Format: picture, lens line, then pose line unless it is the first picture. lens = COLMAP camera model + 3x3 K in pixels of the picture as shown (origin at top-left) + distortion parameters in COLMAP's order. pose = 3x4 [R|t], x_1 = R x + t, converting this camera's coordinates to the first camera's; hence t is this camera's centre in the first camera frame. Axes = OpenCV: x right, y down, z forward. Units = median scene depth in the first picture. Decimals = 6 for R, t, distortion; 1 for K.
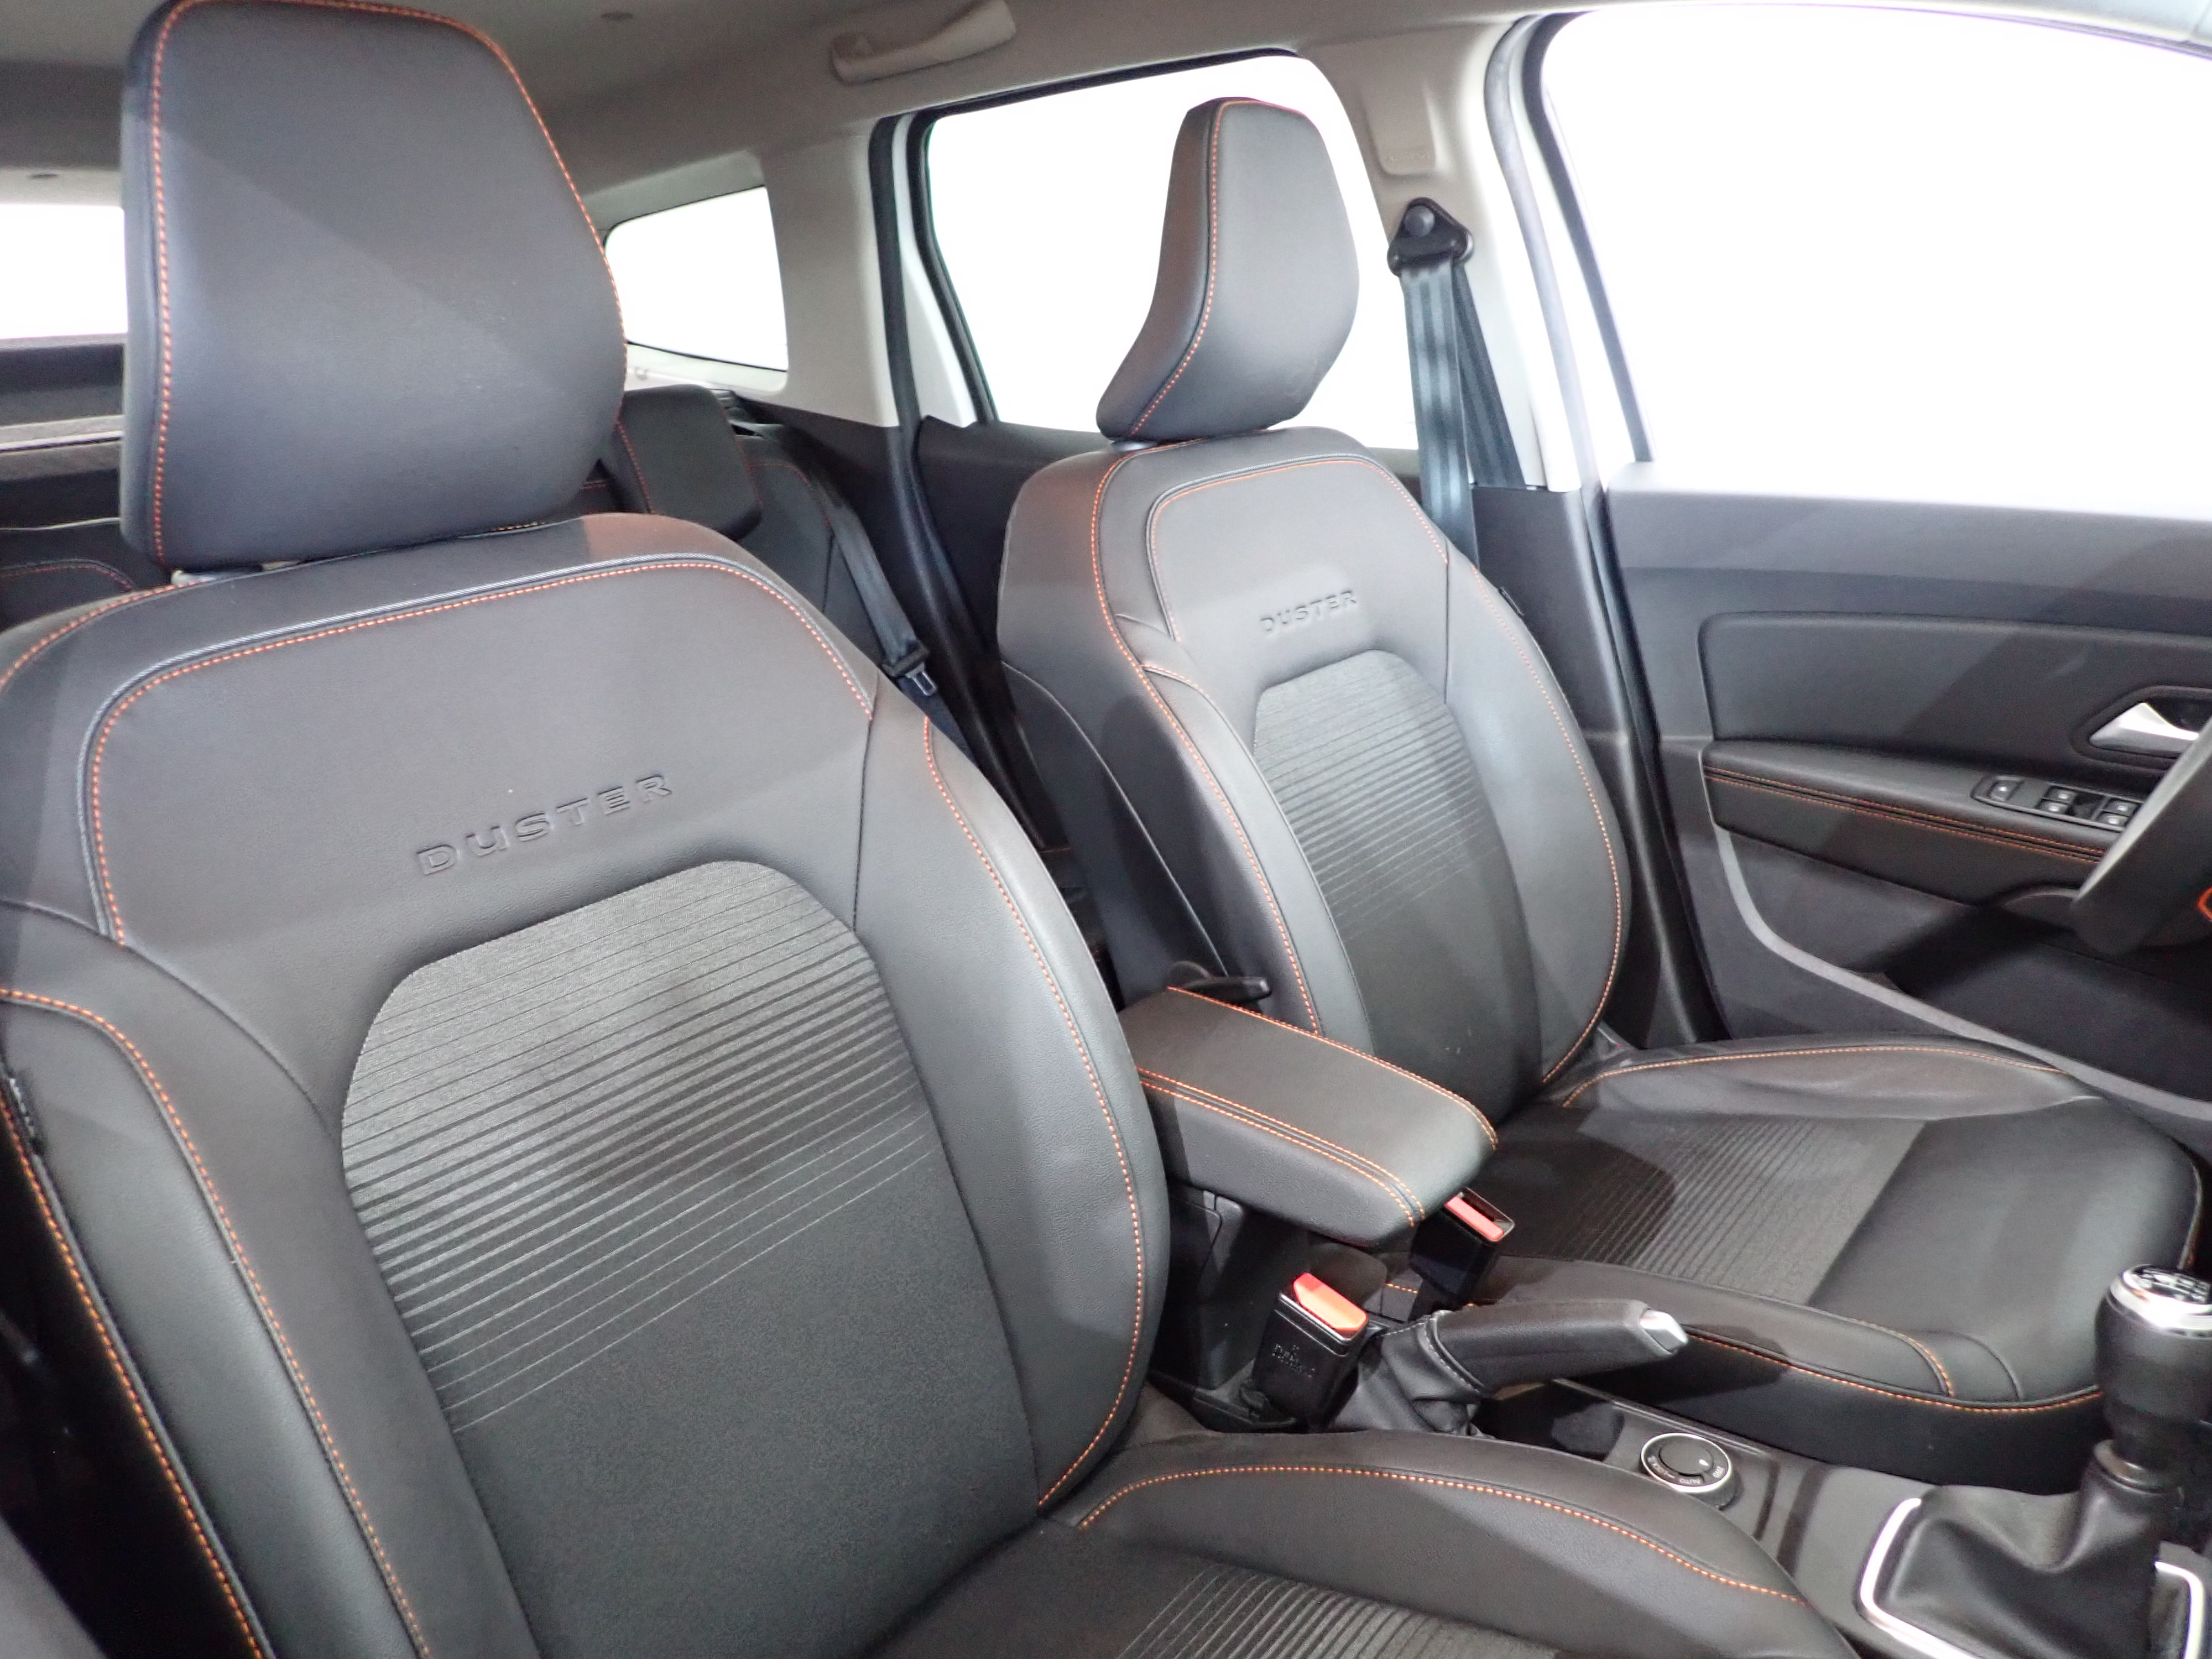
lens RADIAL K [[1617.6, 0, 1106.0], [0, 1617.6, 829.5], [0, 0, 1]] dist [-0.001052, -0.006270]
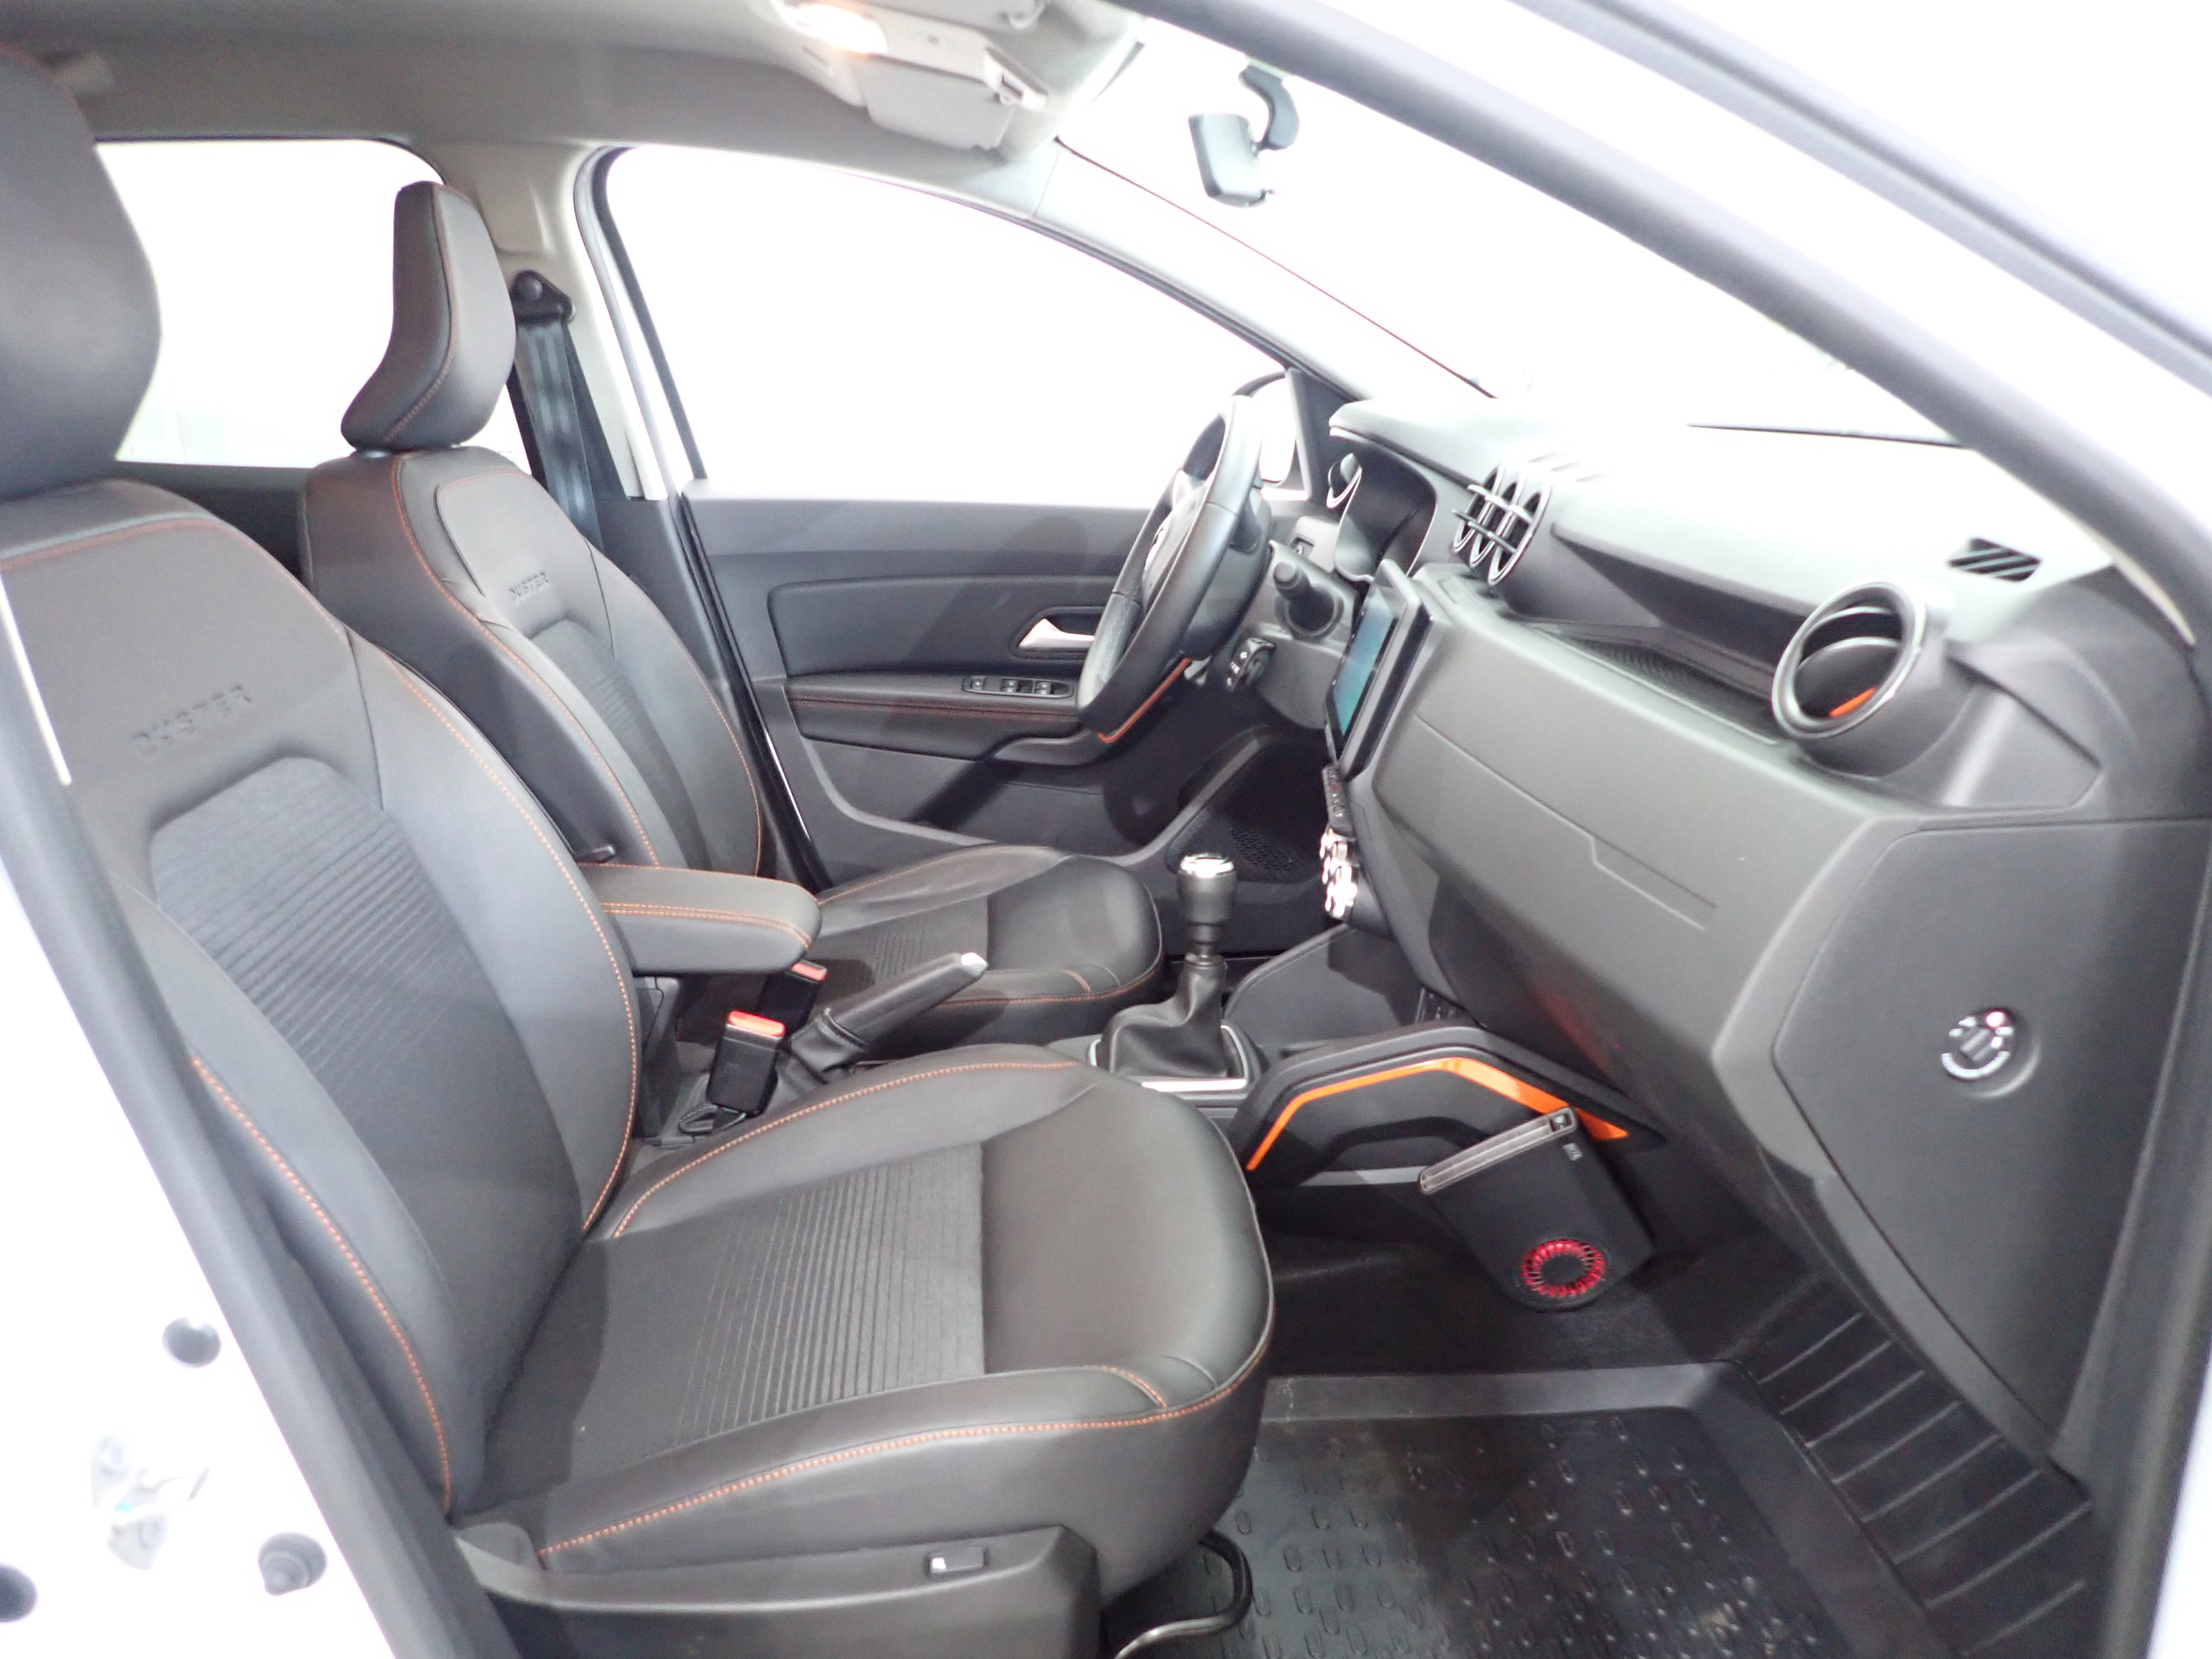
lens RADIAL K [[1617.6, 0, 1106.0], [0, 1617.6, 829.5], [0, 0, 1]] dist [-0.001052, -0.006270]
pose [[0.731280, -0.142845, 0.666952, -0.401598], [0.176069, 0.984218, 0.017746, 0.105385], [-0.658961, 0.104452, 0.744889, -0.212269]]
